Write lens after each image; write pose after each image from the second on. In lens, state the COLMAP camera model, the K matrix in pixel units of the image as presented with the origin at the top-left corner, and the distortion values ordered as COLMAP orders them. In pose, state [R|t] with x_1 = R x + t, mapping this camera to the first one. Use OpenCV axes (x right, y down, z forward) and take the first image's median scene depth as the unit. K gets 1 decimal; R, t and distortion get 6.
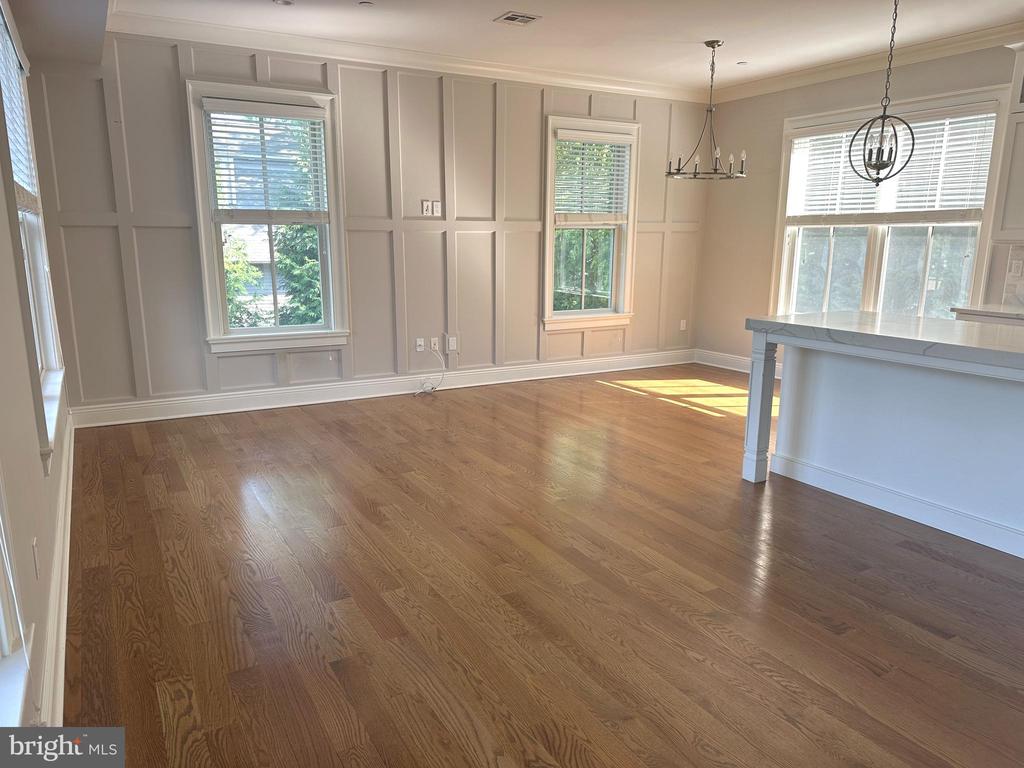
lens RADIAL K [[717.7, 0, 512.0], [0, 717.7, 384.0], [0, 0, 1]] dist [0.056986, -0.071286]
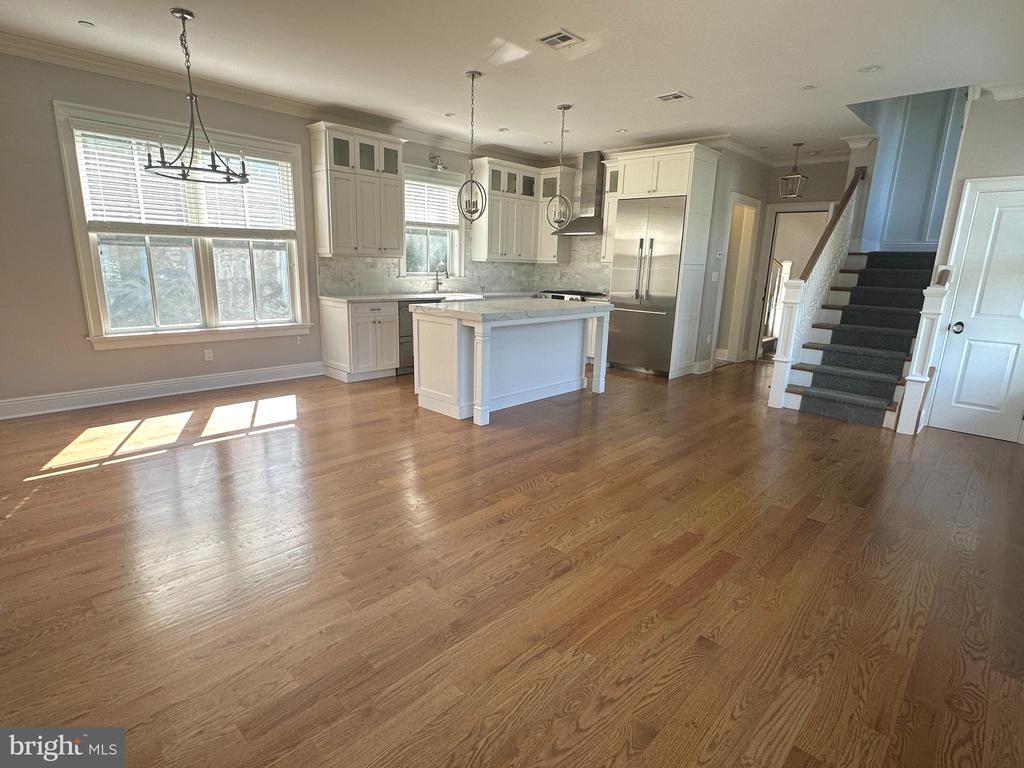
lens RADIAL K [[531.9, 0, 512.0], [0, 531.9, 384.0], [0, 0, 1]] dist [-0.001686, 0.000065]
pose [[-0.281787, -0.231178, 0.931210, -0.505868], [0.164418, 0.944549, 0.284243, -0.182187], [-0.945285, 0.233204, -0.228152, 0.897138]]
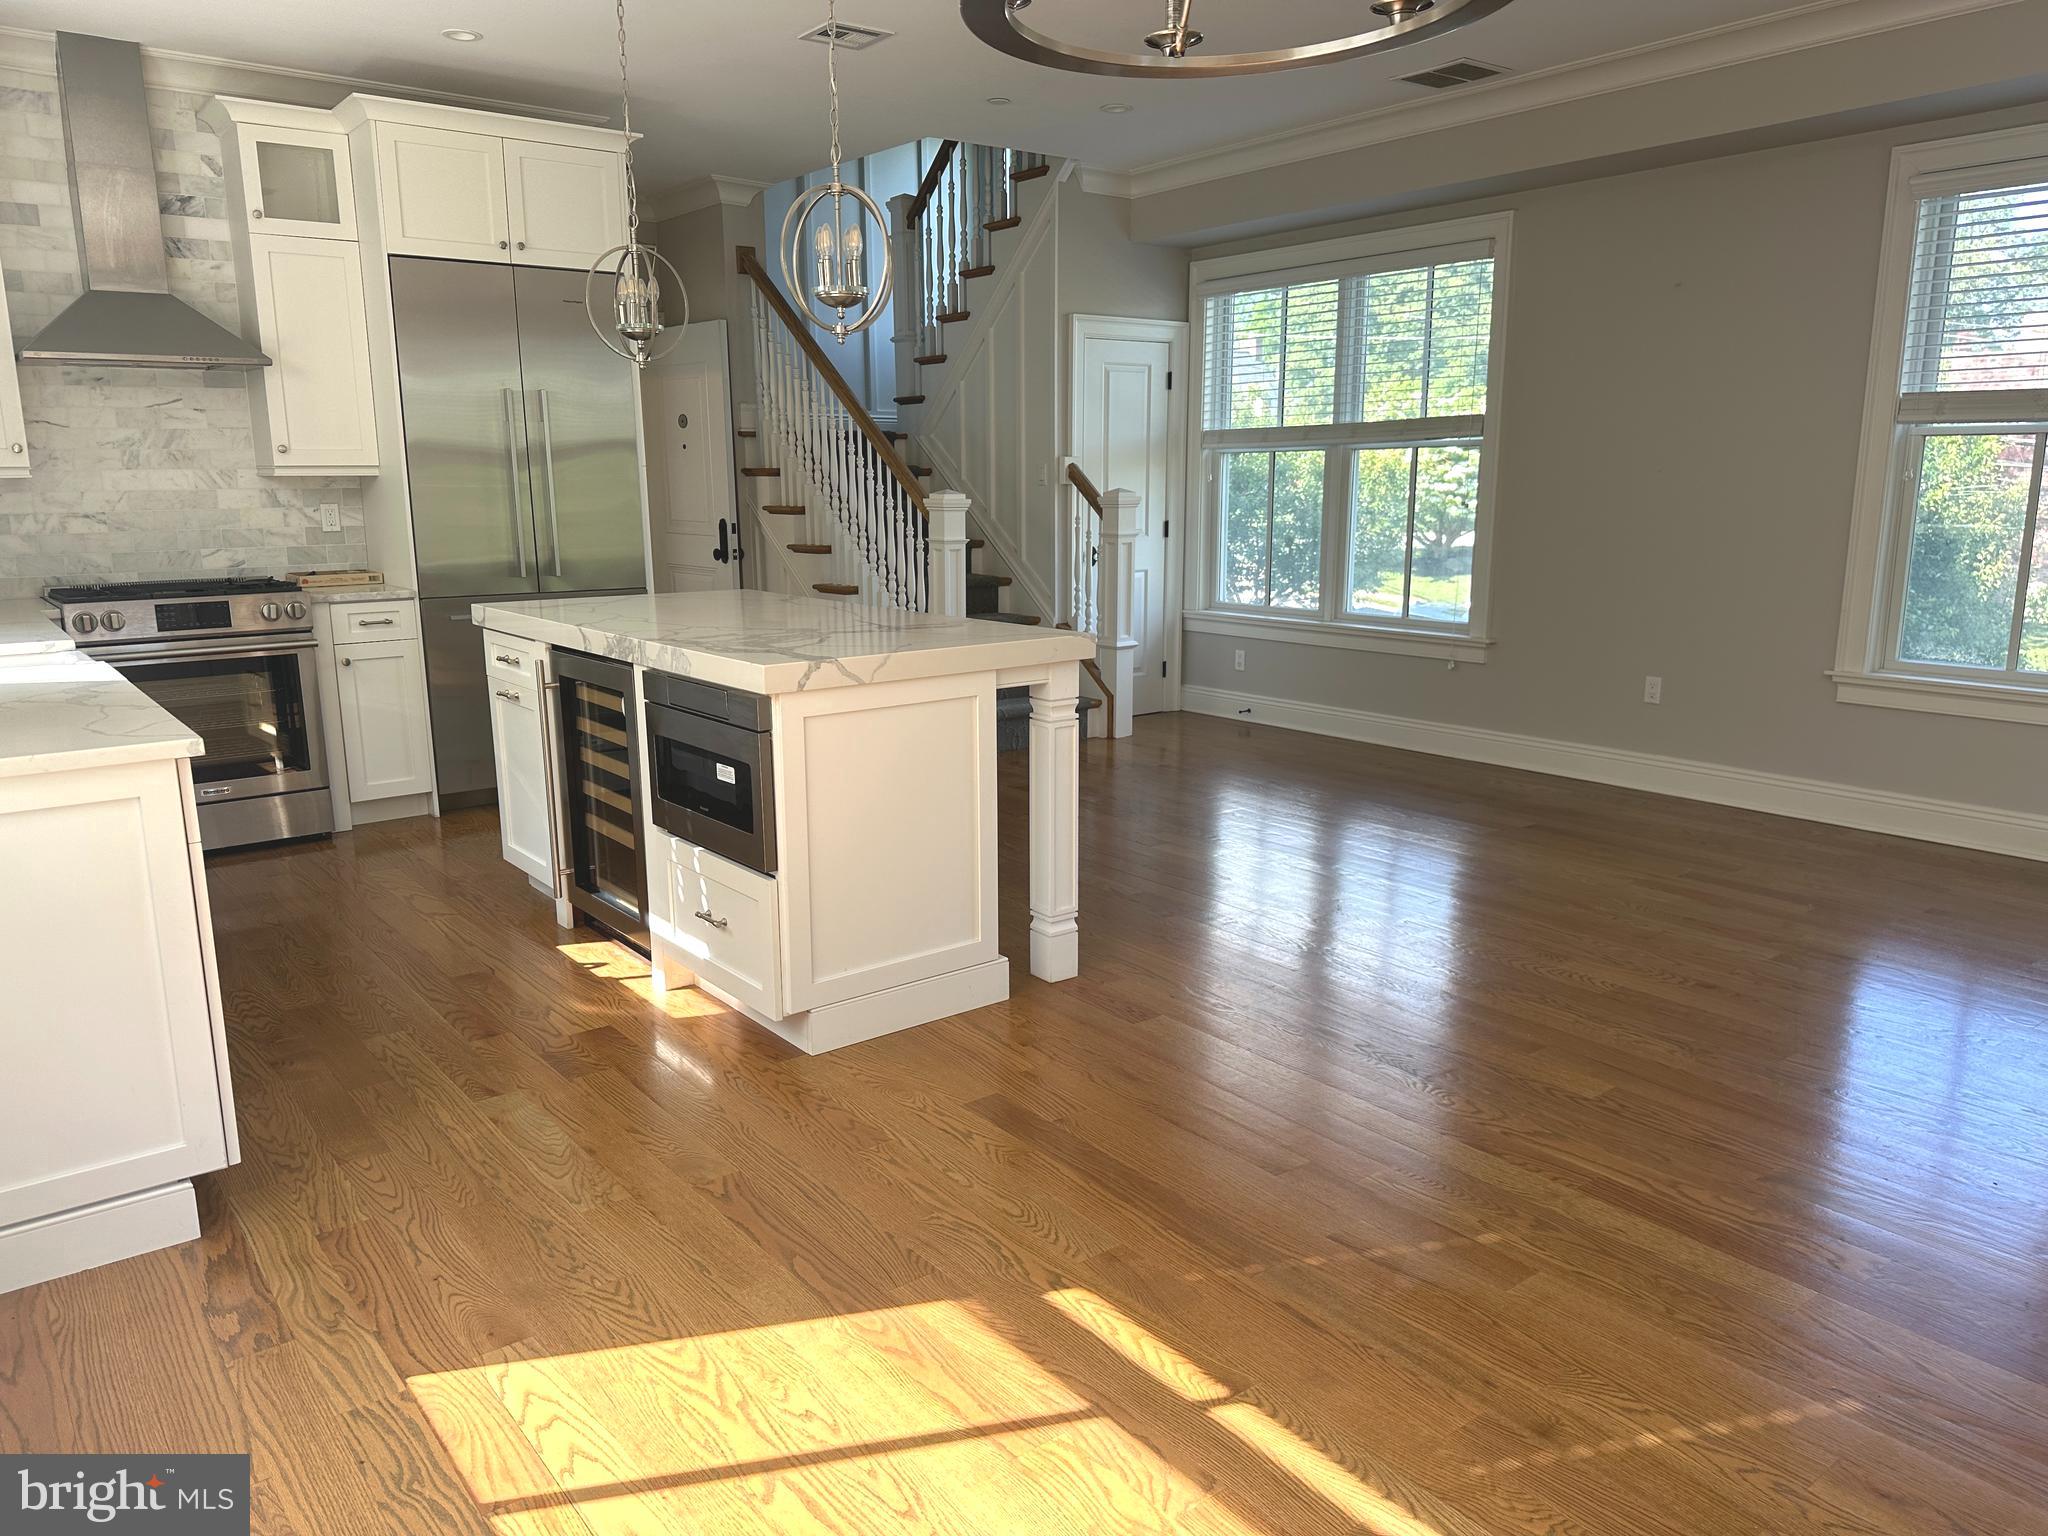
lens RADIAL K [[1435.4, 0, 1024.0], [0, 1435.4, 768.0], [0, 0, 1]] dist [0.056986, -0.071286]
pose [[-0.990598, 0.029028, -0.133691, 0.363365], [-0.026558, 0.917837, 0.396069, -0.273895], [0.134203, 0.395896, -0.908436, 1.368515]]
